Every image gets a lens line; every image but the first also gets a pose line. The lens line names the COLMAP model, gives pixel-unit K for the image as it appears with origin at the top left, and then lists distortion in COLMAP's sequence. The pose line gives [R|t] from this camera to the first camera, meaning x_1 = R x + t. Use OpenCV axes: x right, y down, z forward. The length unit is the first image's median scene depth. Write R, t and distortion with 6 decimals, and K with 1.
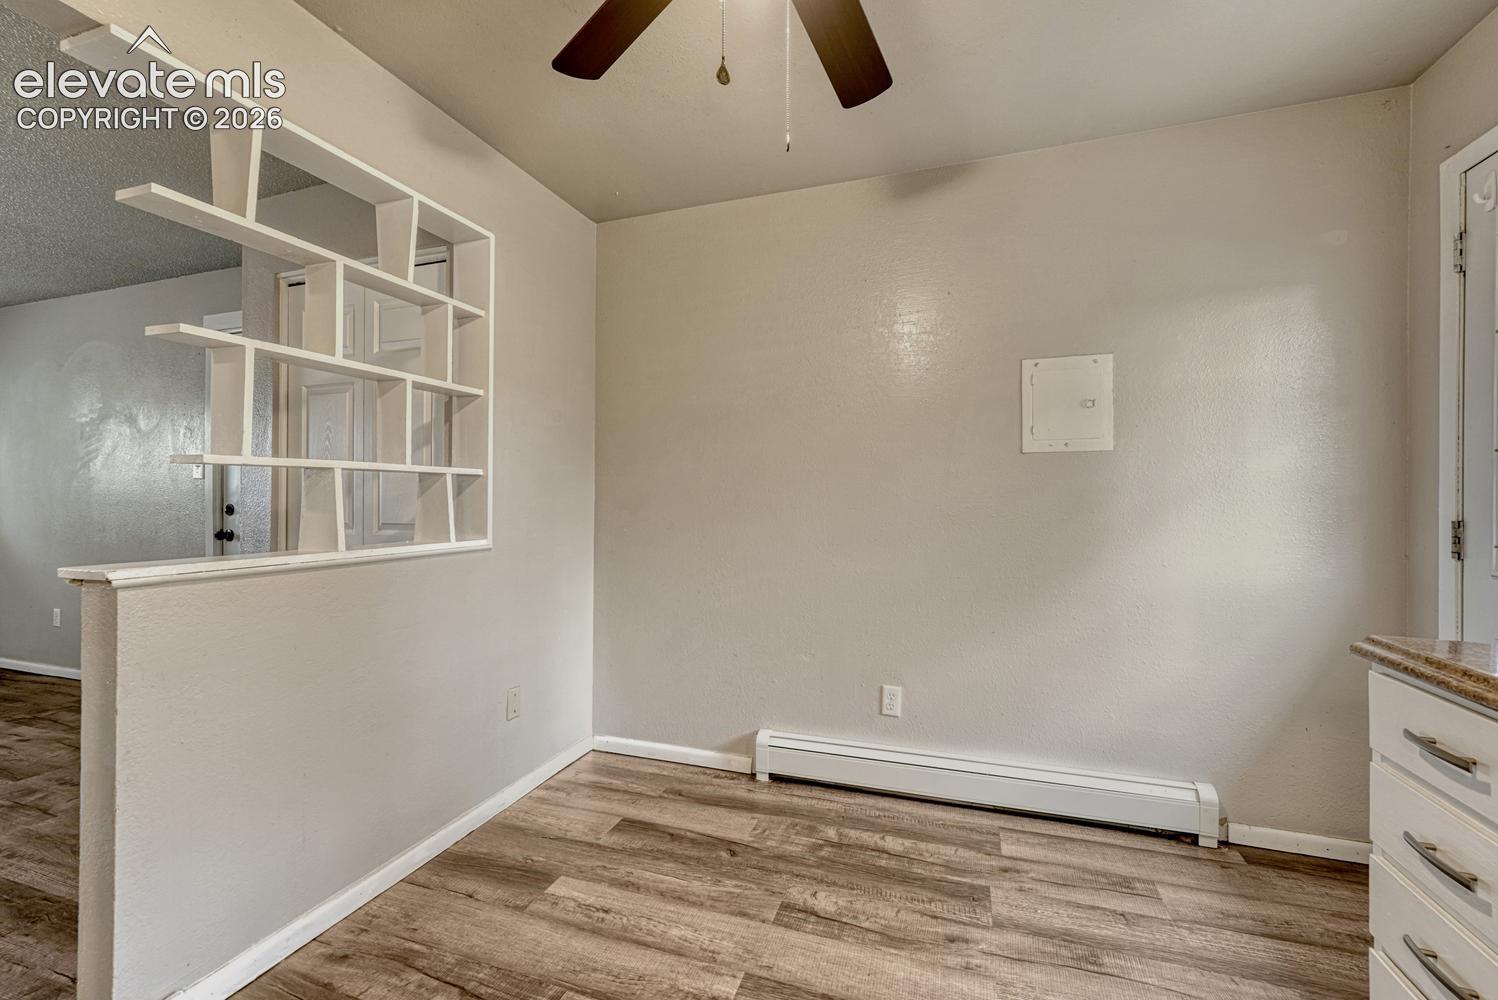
lens RADIAL K [[631.1, 0, 757.7], [0, 631.1, 502.4], [0, 0, 1]] dist [-0.004653, 0.001166]
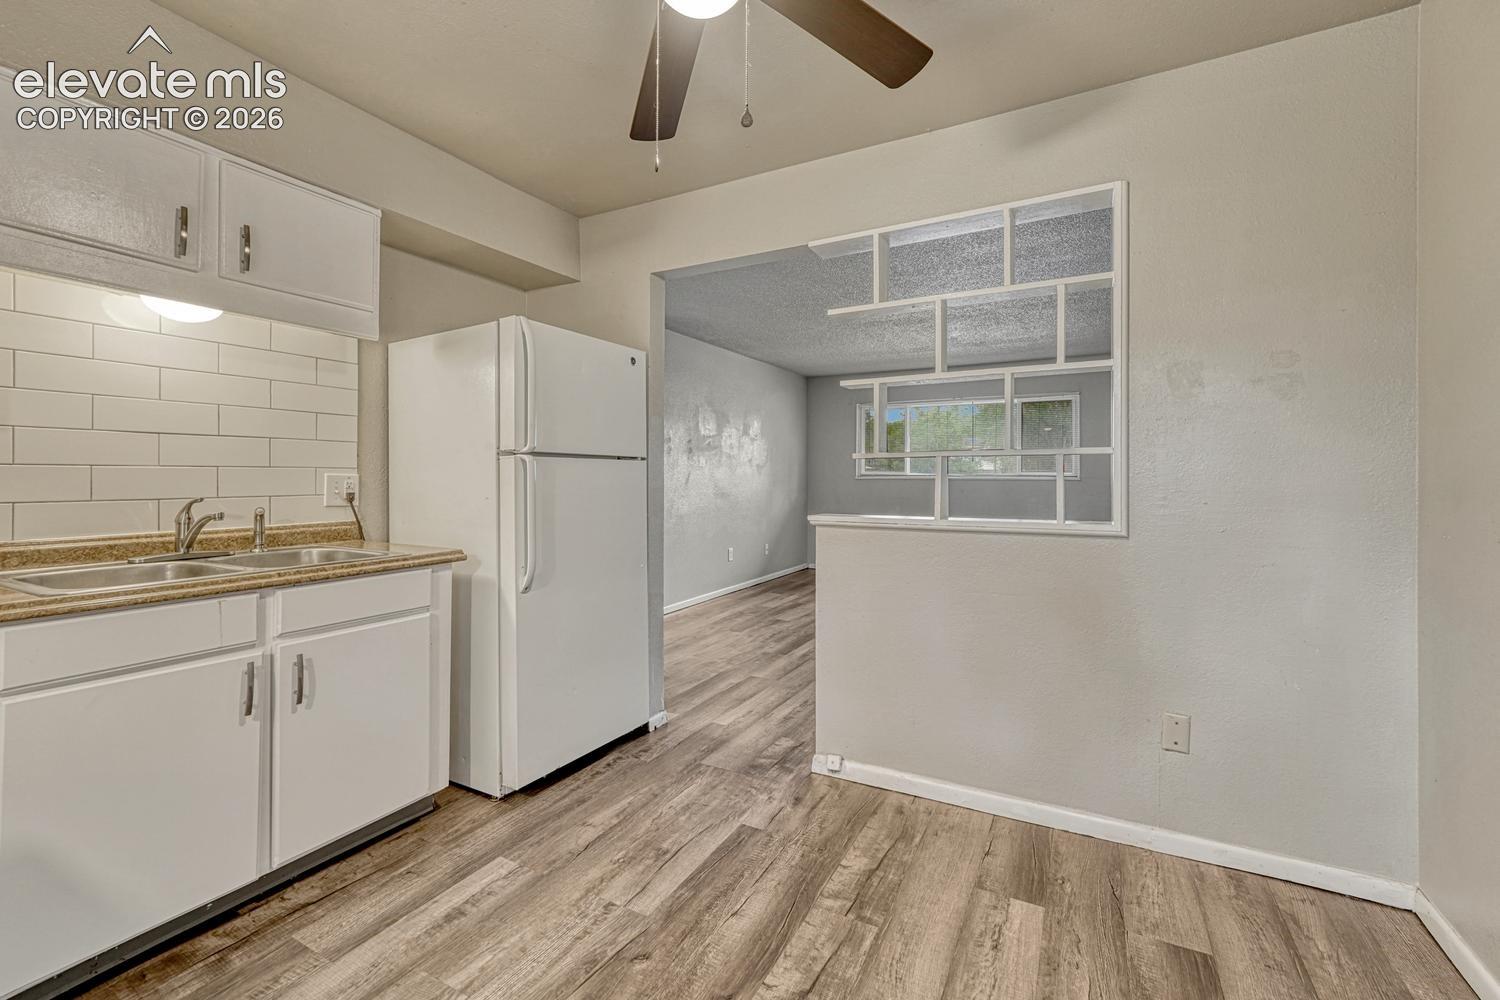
lens RADIAL K [[632.0, 0, 720.5], [0, 632.0, 477.5], [0, 0, 1]] dist [-0.004653, 0.001166]
pose [[-0.199609, -0.004364, -0.979866, 0.647740], [-0.000489, 0.999990, -0.004354, -0.006551], [0.979876, -0.000390, -0.199609, 0.731915]]
